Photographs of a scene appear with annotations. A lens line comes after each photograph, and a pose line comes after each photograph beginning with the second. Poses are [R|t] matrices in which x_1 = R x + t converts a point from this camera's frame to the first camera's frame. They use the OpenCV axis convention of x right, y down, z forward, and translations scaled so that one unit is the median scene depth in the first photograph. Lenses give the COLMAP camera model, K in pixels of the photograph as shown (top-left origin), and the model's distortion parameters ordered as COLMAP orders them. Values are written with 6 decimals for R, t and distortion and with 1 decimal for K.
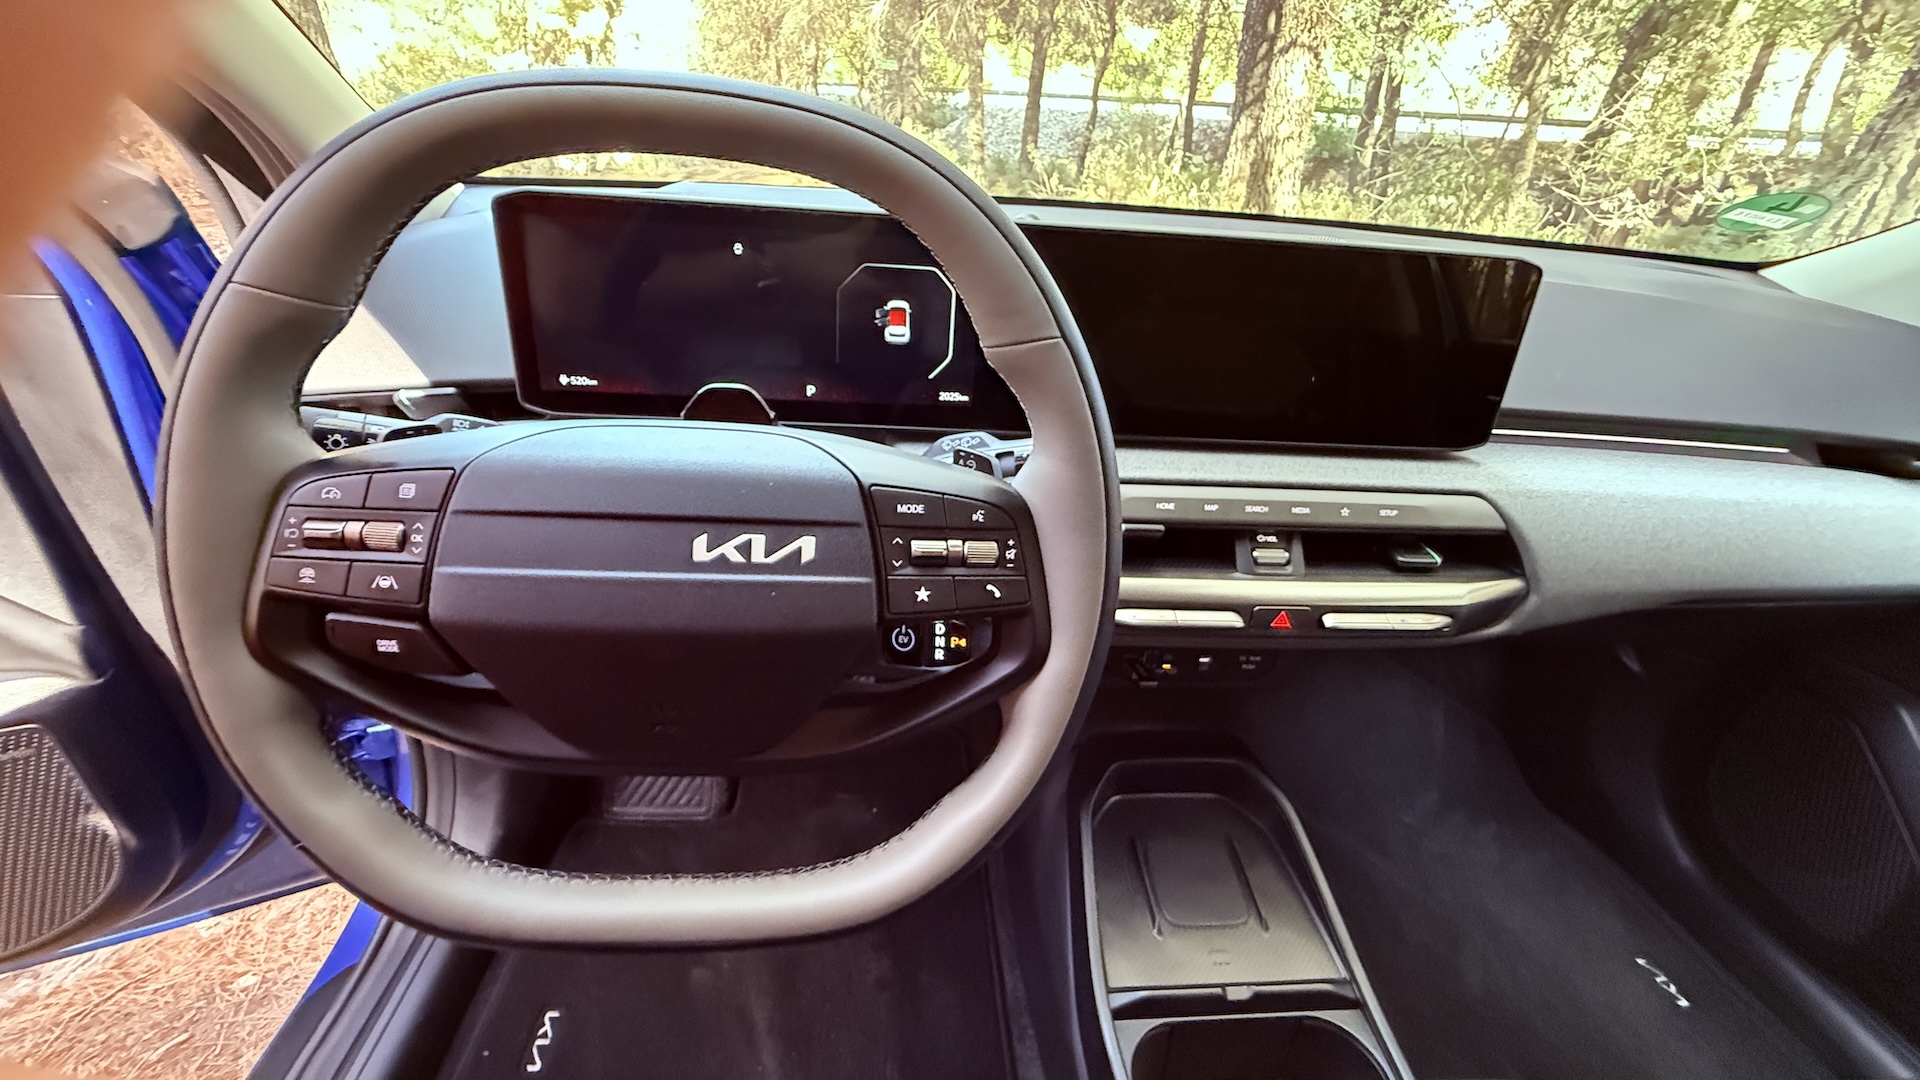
lens RADIAL K [[778.5, 0, 951.7], [0, 778.5, 532.8], [0, 0, 1]] dist [0.000331, -0.000198]
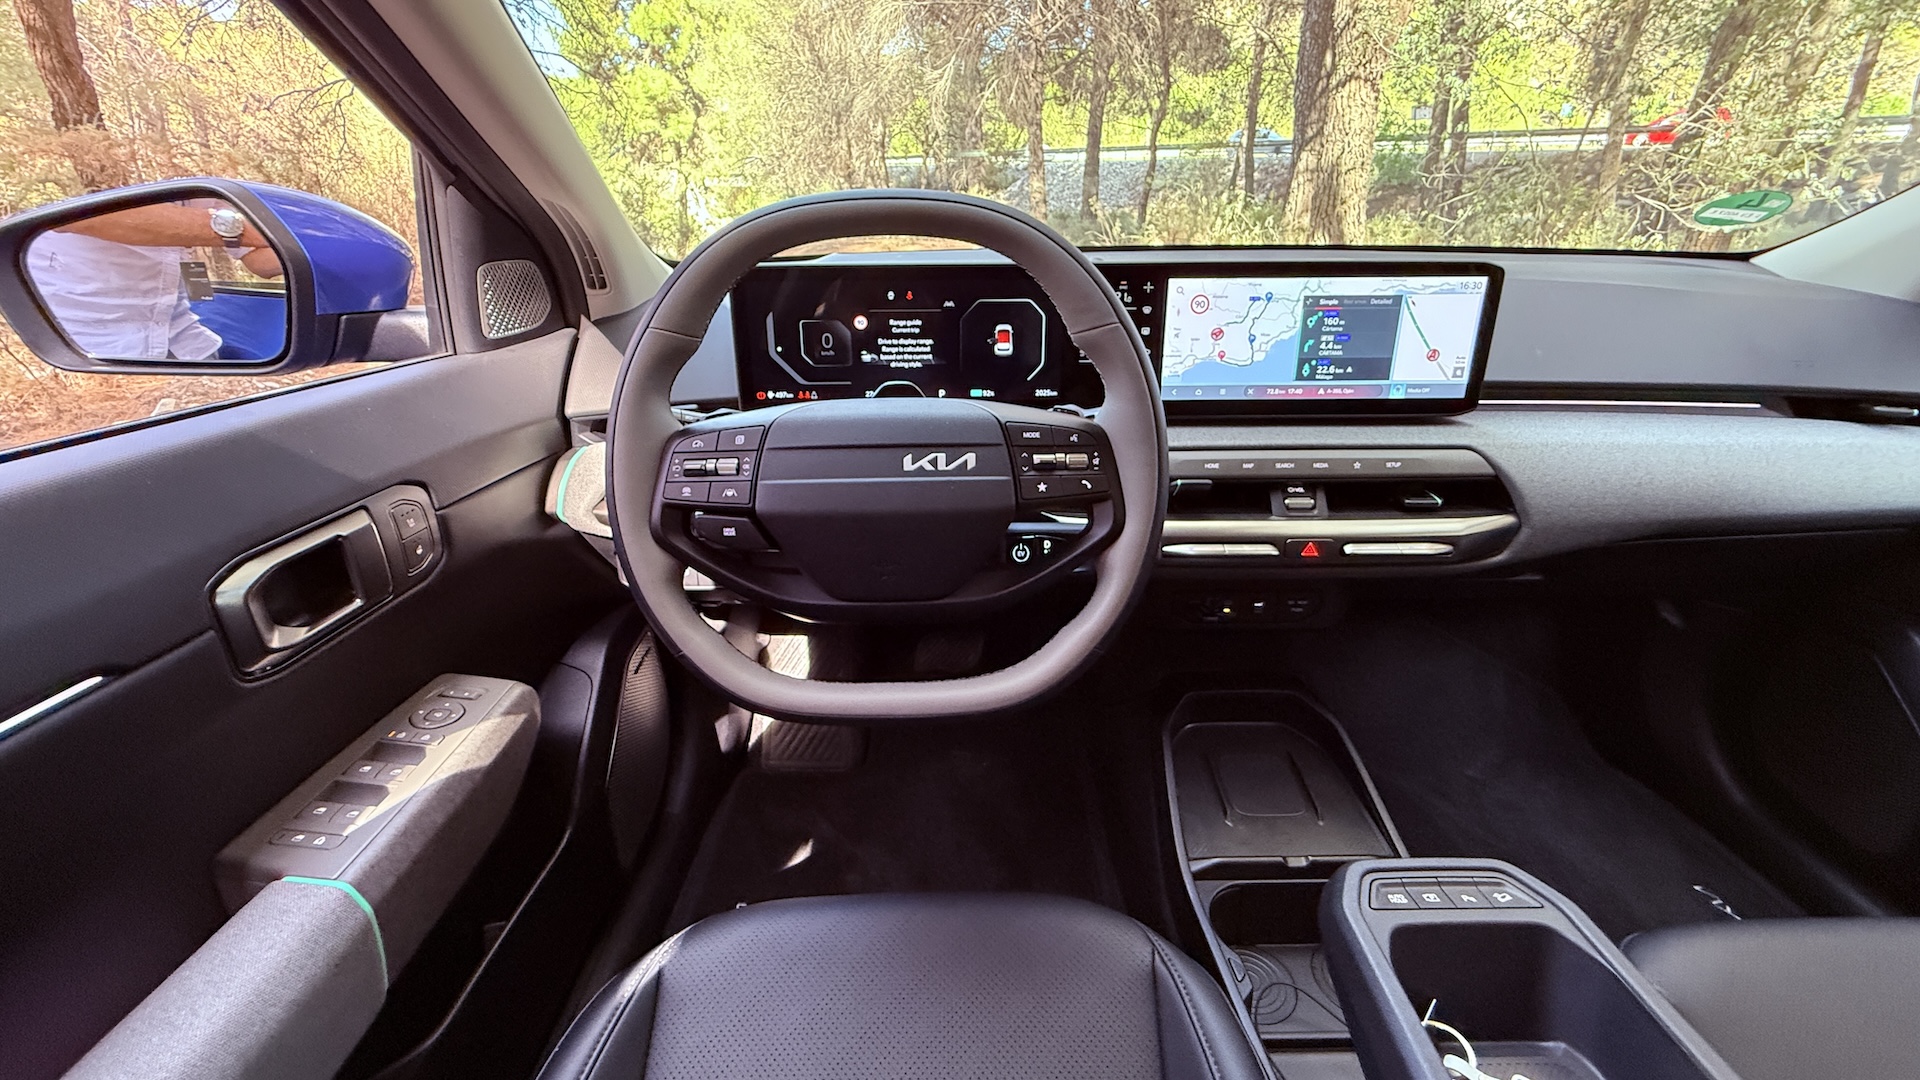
lens RADIAL K [[780.7, 0, 946.3], [0, 780.7, 534.7], [0, 0, 1]] dist [-0.001598, -0.000075]
pose [[0.993989, -0.039413, -0.102144, -0.029091], [0.032839, 0.997327, -0.065265, 0.109693], [0.104443, 0.061519, 0.992626, -0.248342]]
